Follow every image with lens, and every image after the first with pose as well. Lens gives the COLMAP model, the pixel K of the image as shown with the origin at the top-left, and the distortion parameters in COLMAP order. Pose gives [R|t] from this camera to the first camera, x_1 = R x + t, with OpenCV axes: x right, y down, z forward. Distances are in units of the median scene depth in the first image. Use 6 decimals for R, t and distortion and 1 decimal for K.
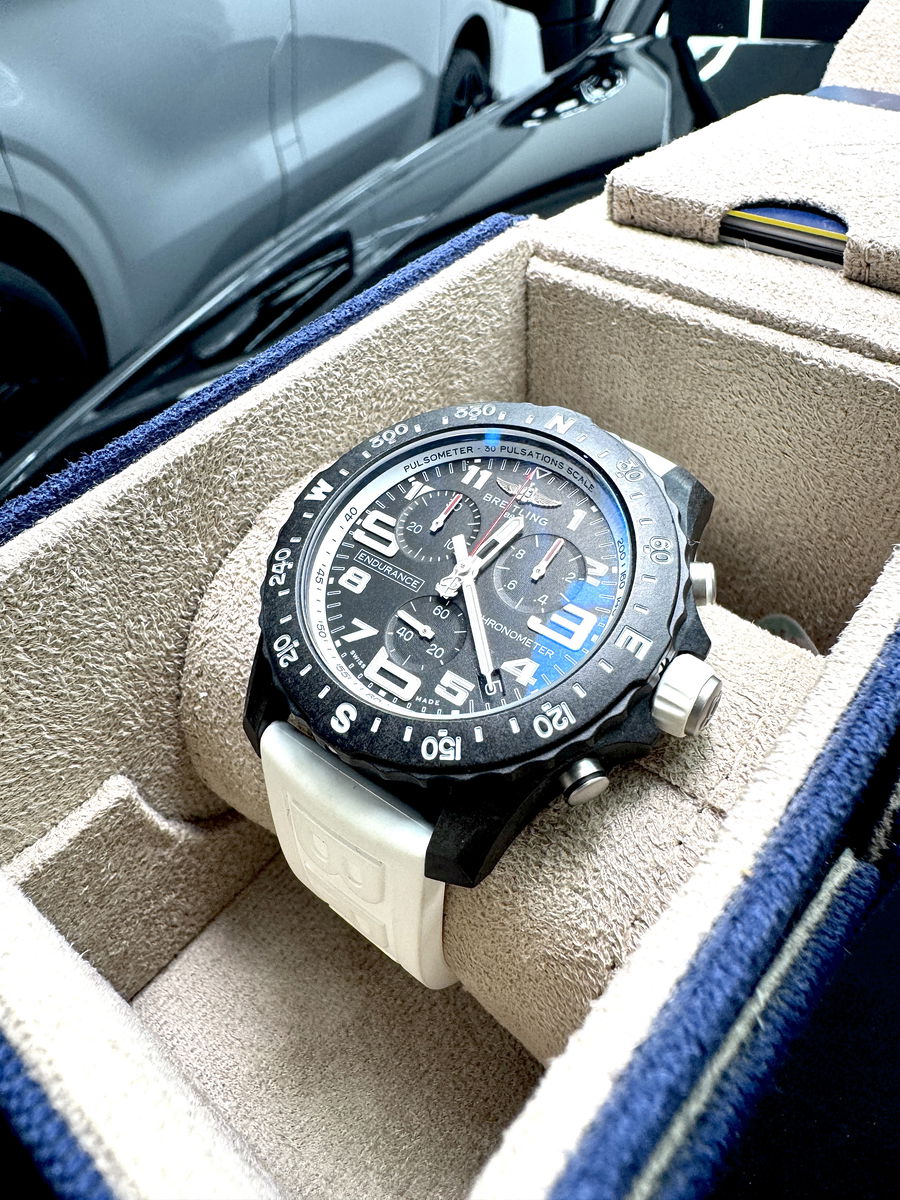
lens RADIAL K [[953.6, 0, 450.0], [0, 953.6, 600.0], [0, 0, 1]] dist [-0.010143, 0.001619]
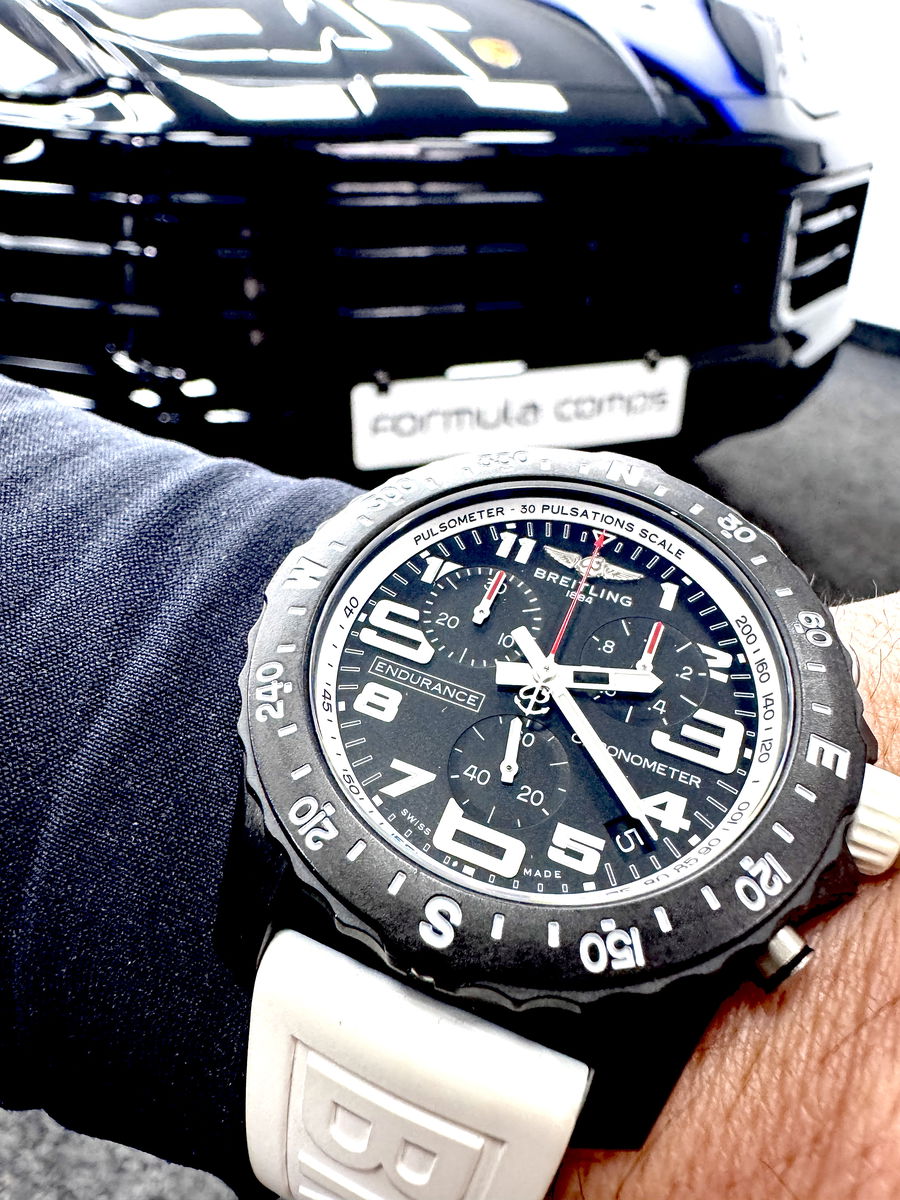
lens RADIAL K [[953.6, 0, 450.0], [0, 953.6, 600.0], [0, 0, 1]] dist [-0.010143, 0.001619]
pose [[0.949845, -0.053503, 0.308111, -0.264147], [0.085509, 0.992143, -0.091323, -0.027488], [-0.300804, 0.113089, 0.946957, 0.343145]]
